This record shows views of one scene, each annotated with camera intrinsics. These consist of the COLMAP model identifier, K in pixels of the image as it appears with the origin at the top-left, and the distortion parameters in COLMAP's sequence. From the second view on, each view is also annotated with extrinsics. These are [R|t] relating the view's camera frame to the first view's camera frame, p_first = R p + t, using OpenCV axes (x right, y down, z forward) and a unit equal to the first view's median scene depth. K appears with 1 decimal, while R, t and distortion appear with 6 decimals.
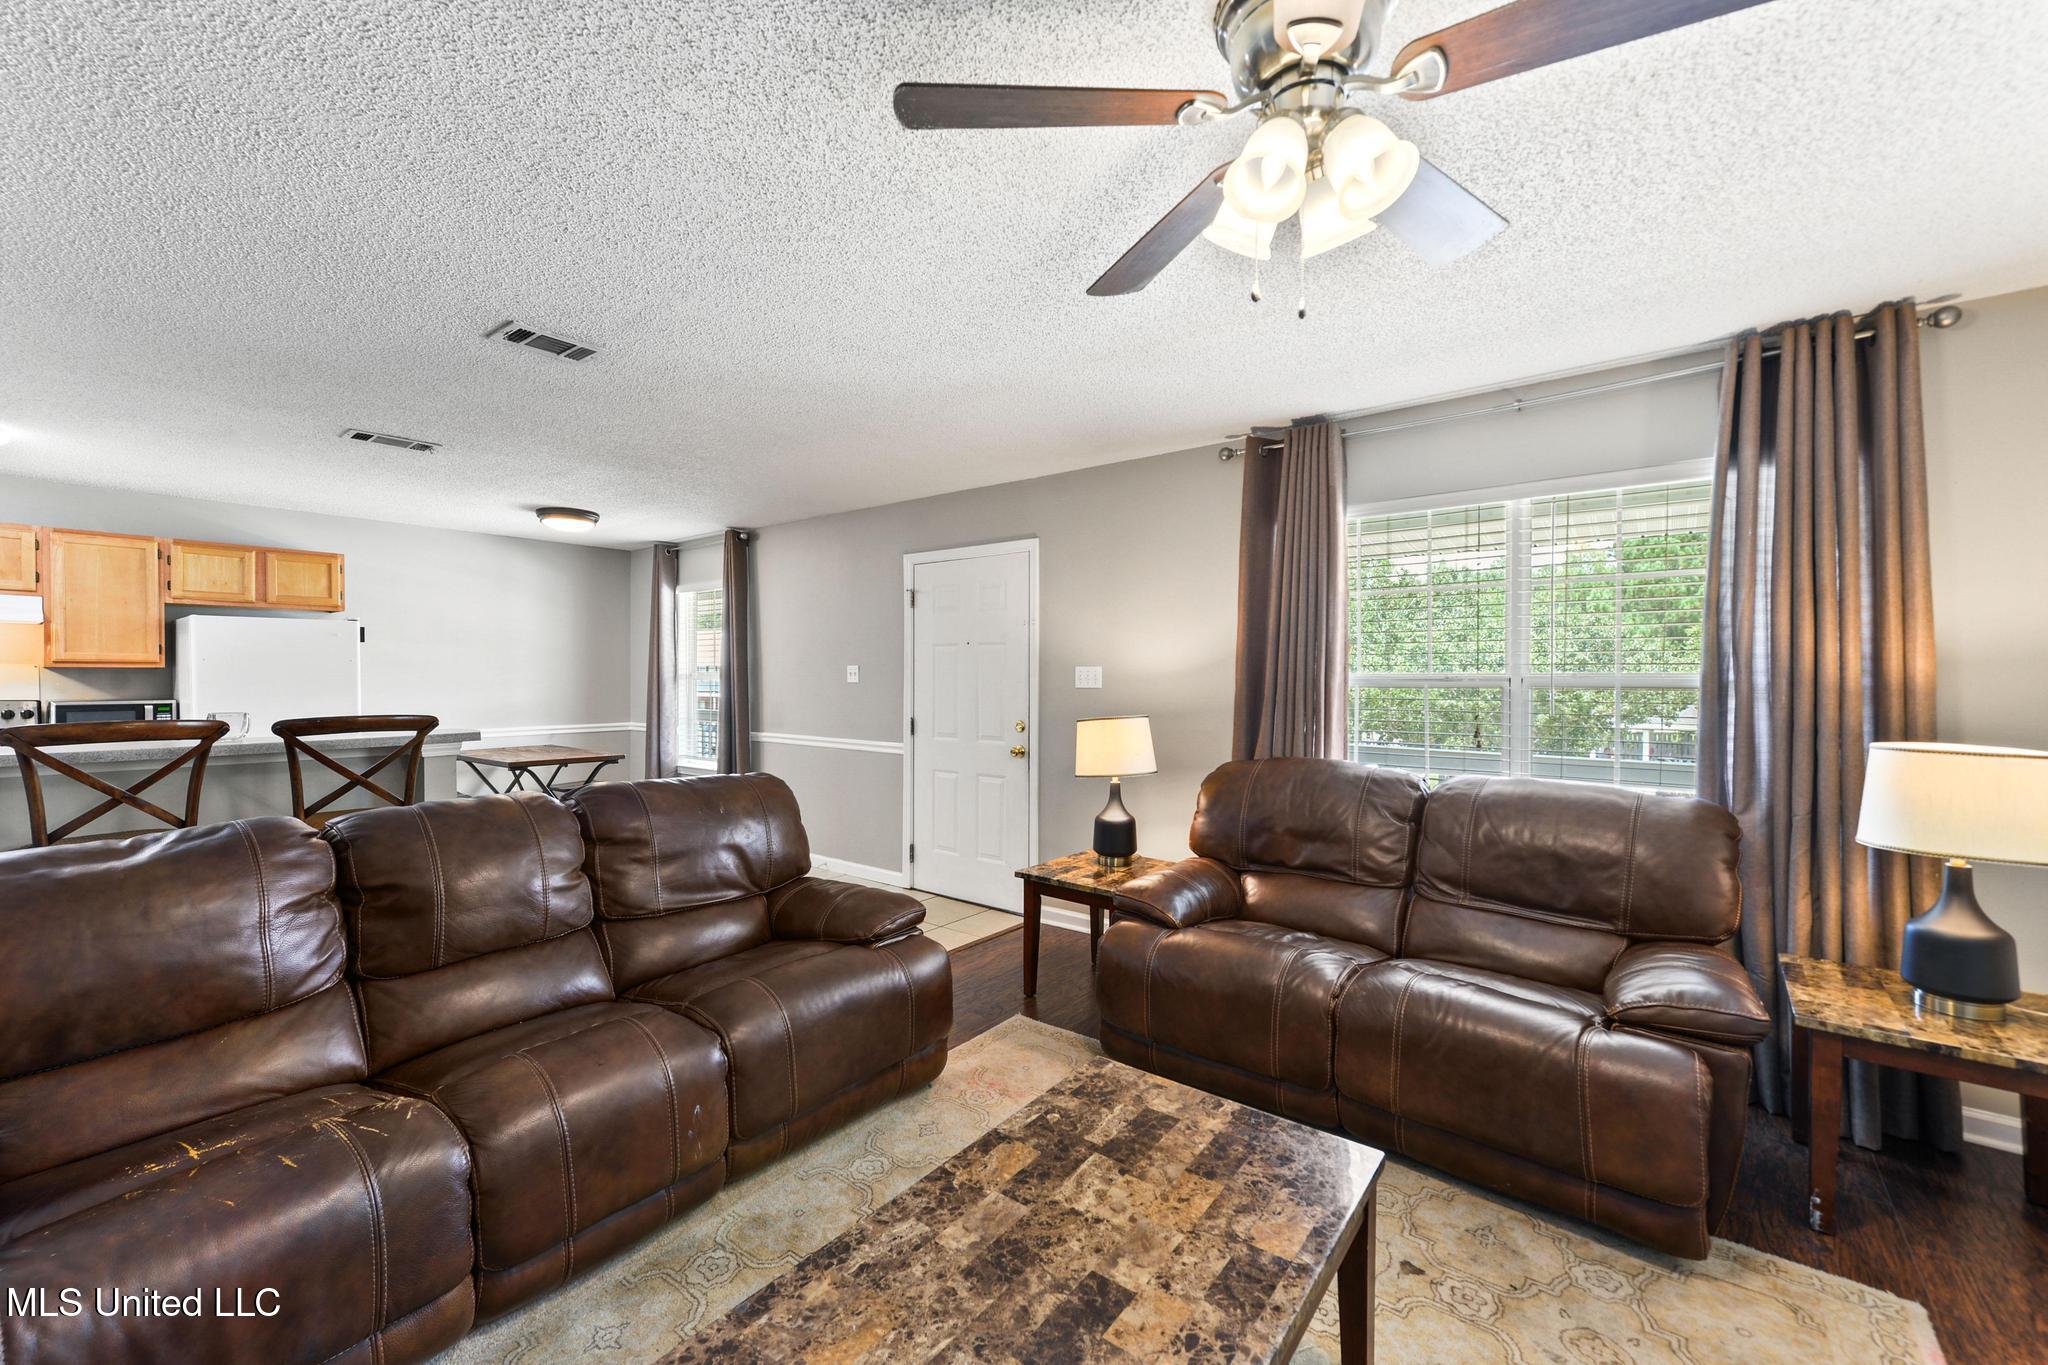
lens RADIAL K [[824.5, 0, 1010.7], [0, 824.5, 685.4], [0, 0, 1]] dist [0.006099, -0.000061]
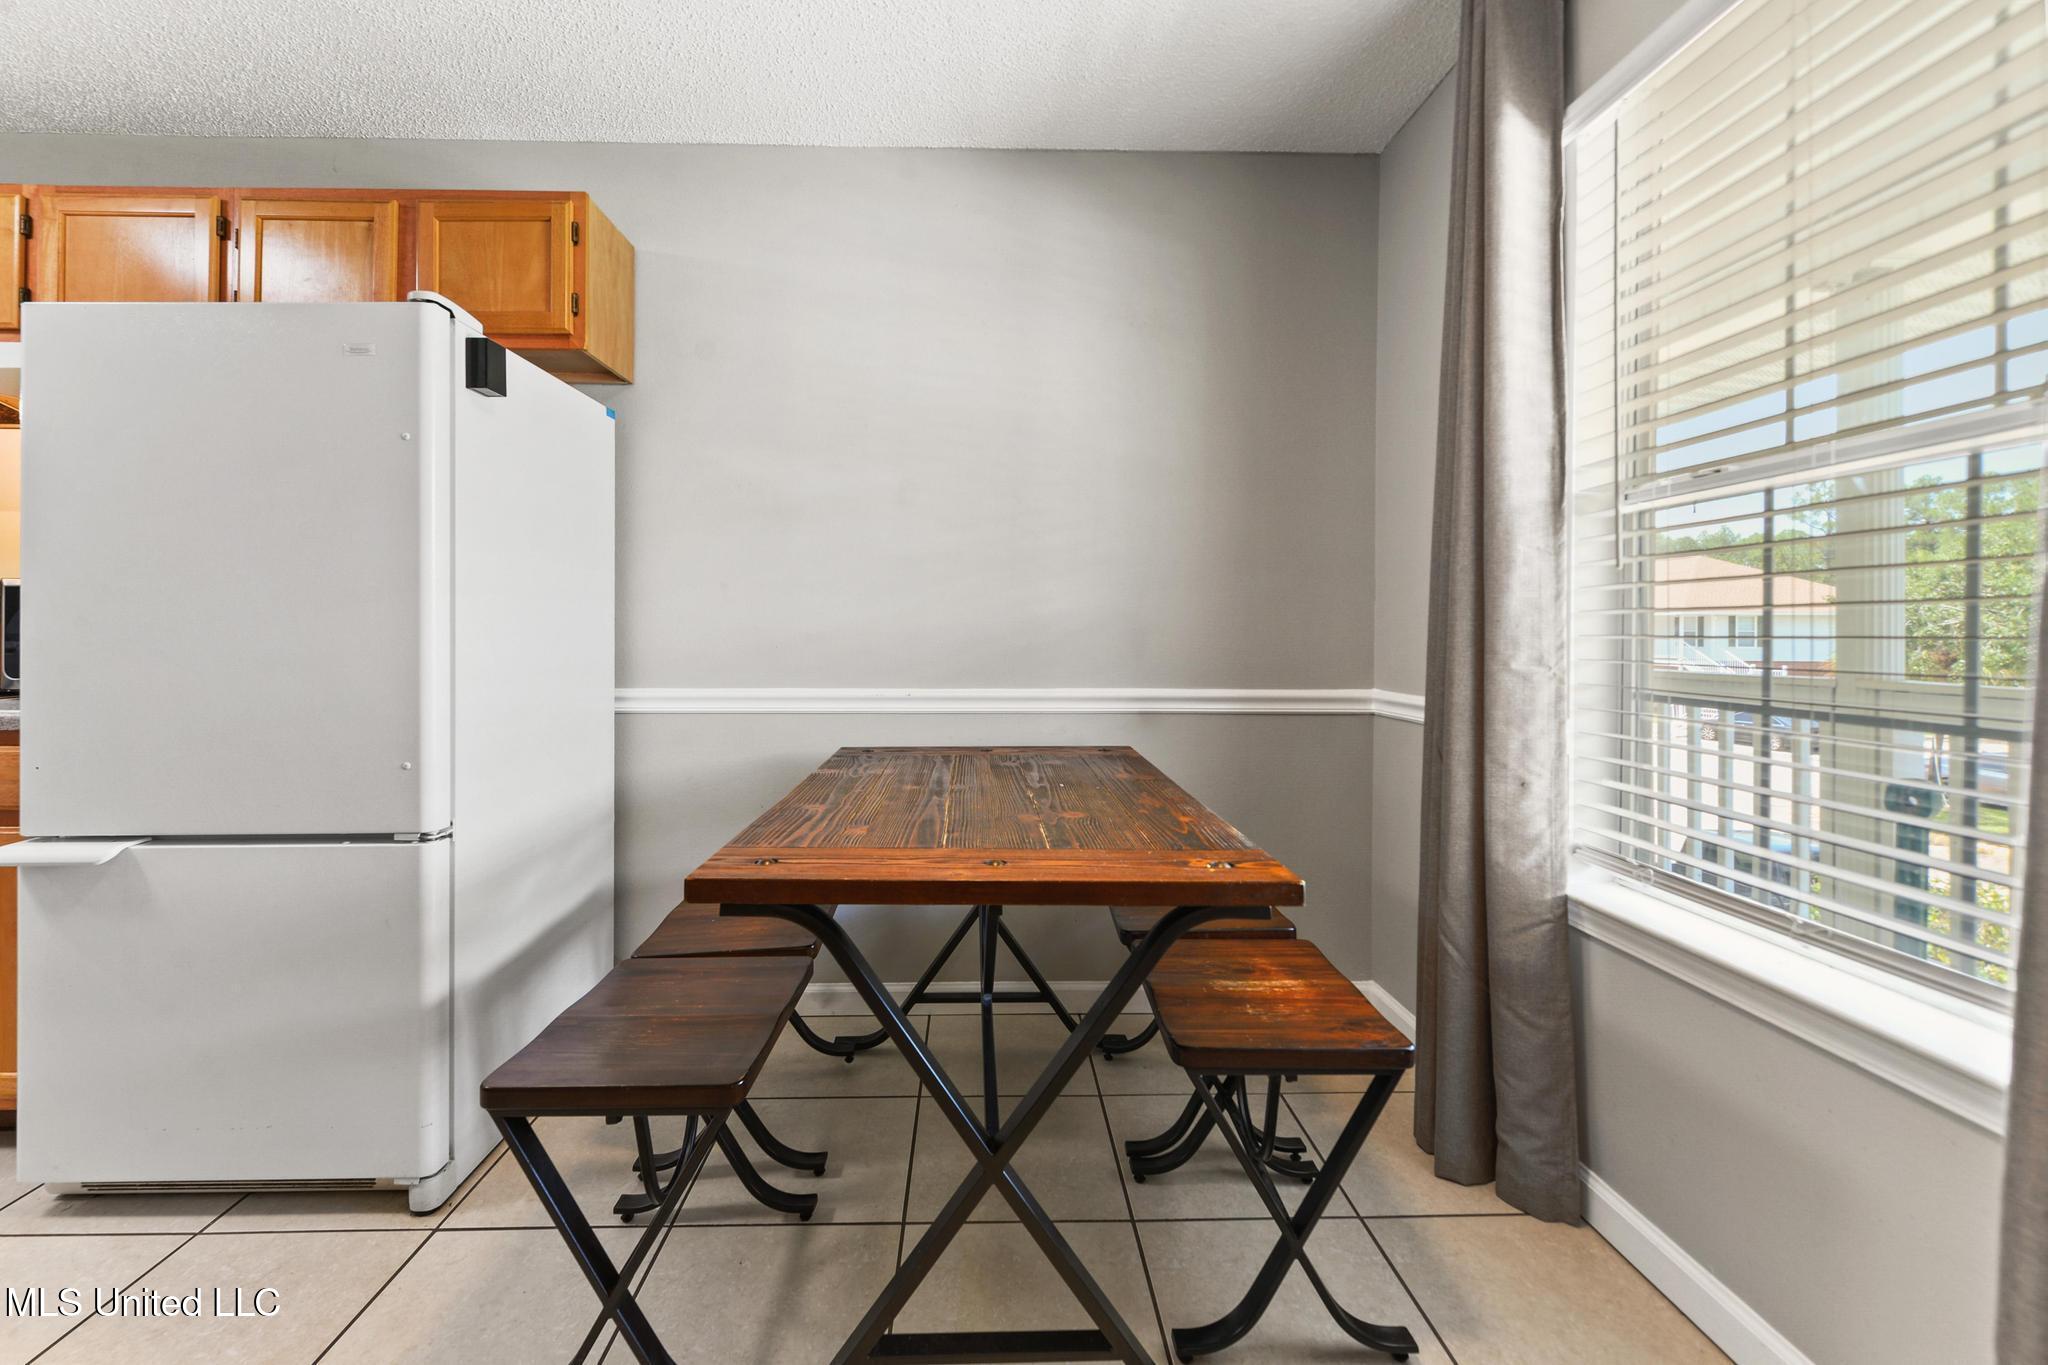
lens RADIAL K [[843.6, 0, 1005.6], [0, 843.6, 640.1], [0, 0, 1]] dist [0.001547, 0.000058]
pose [[0.644440, 0.001336, -0.764653, -1.244986], [-0.011224, 0.999907, -0.007712, 0.120480], [0.764572, 0.013553, 0.644396, 2.803835]]
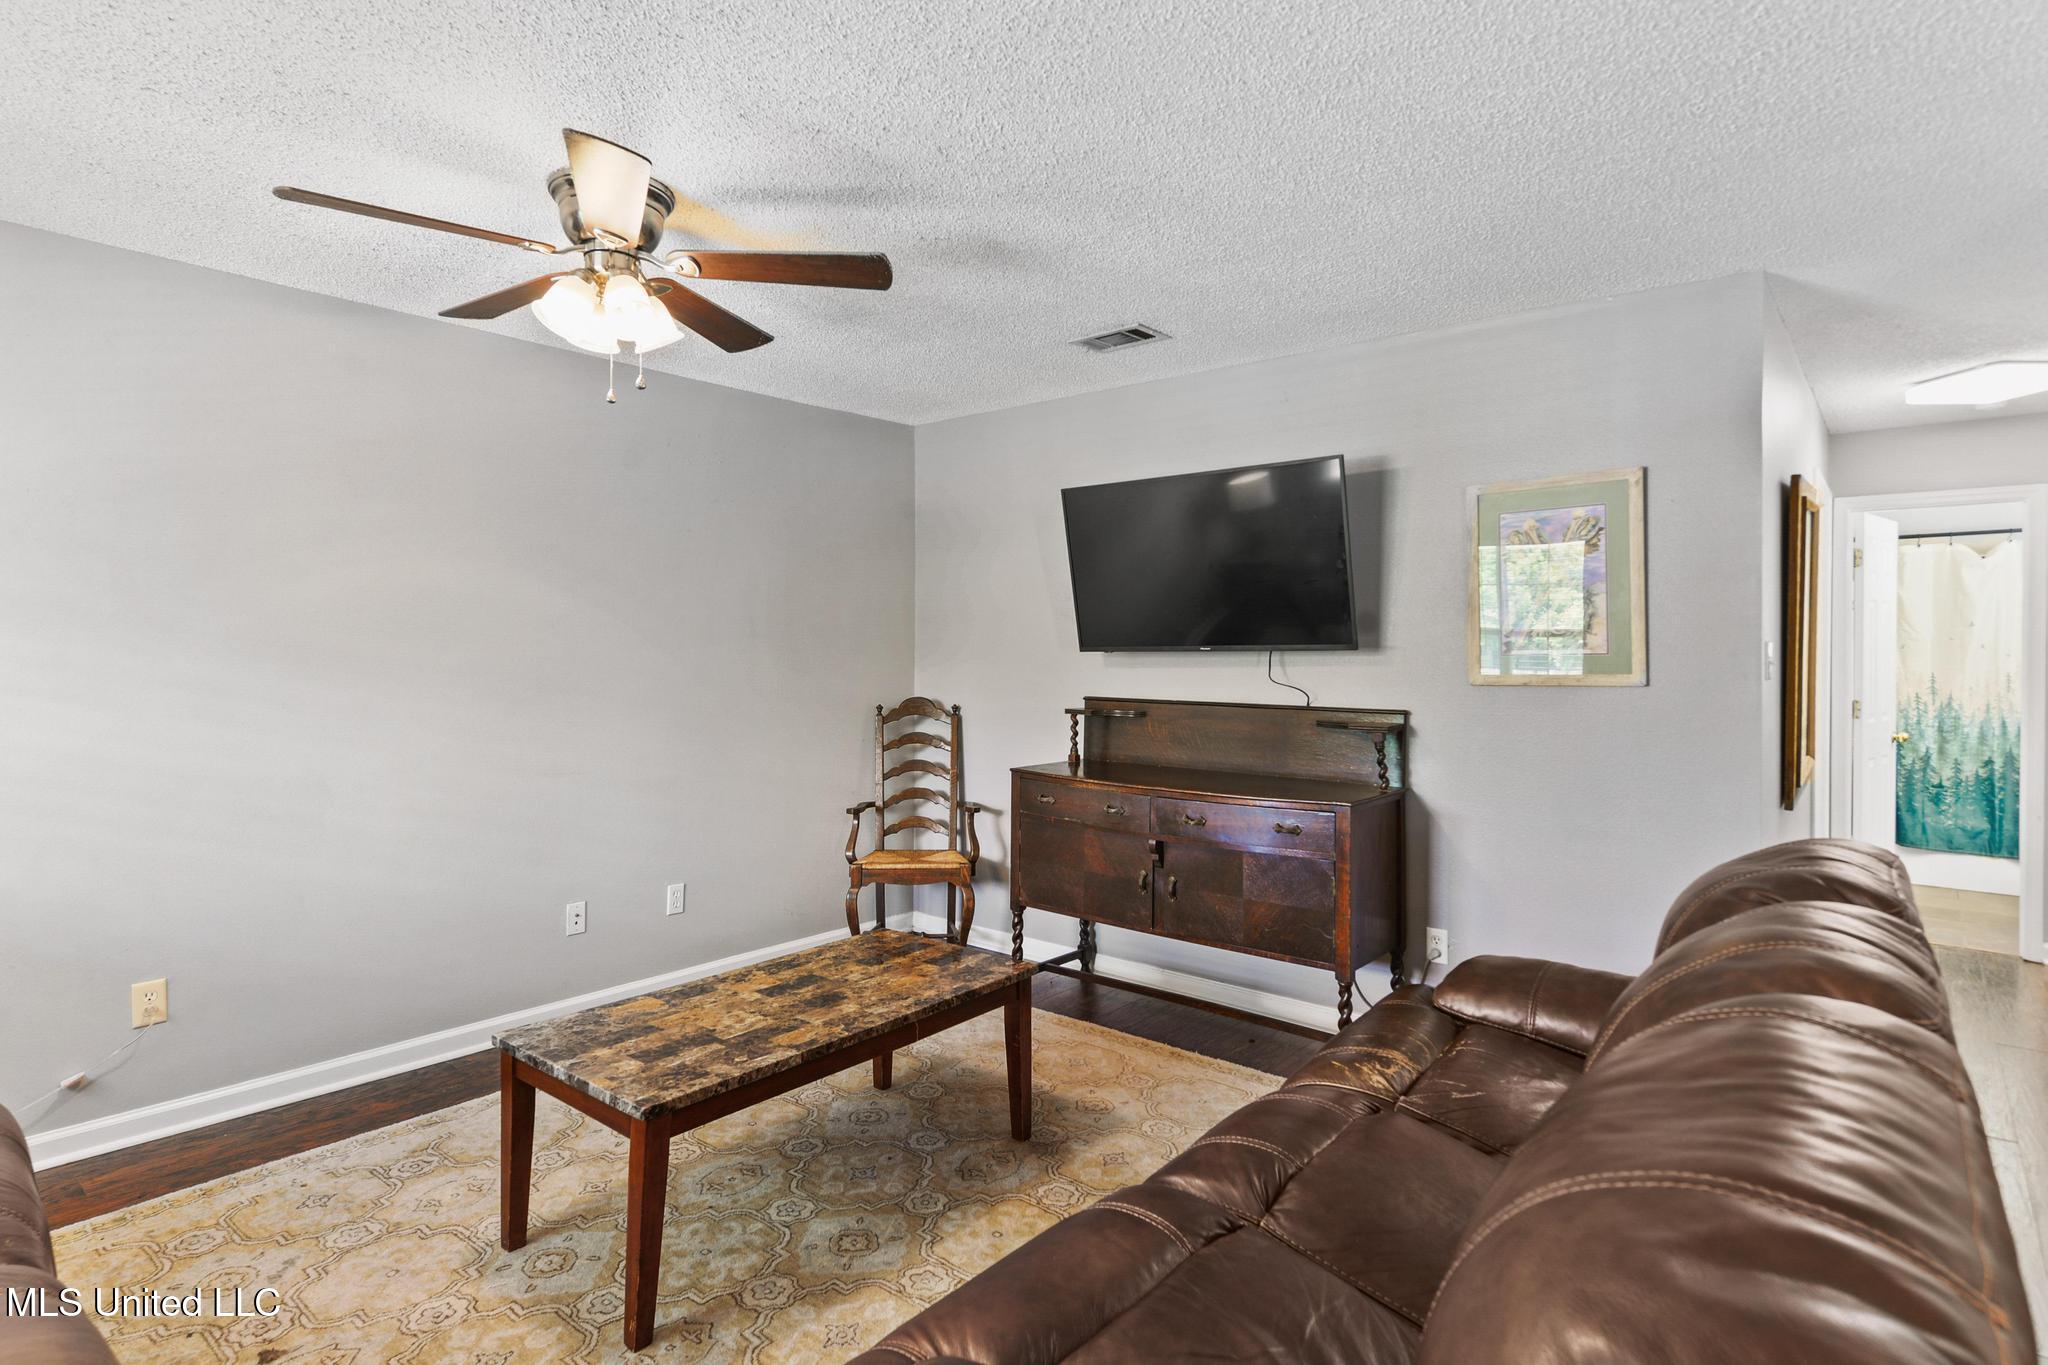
lens RADIAL K [[1064.7, 0, 1005.4], [0, 1064.7, 650.5], [0, 0, 1]] dist [0.003186, -0.000463]
pose [[-0.999591, -0.008393, 0.027341, -0.295555], [-0.008083, 0.999902, 0.011402, -0.027545], [-0.027434, 0.011177, -0.999561, 2.142920]]
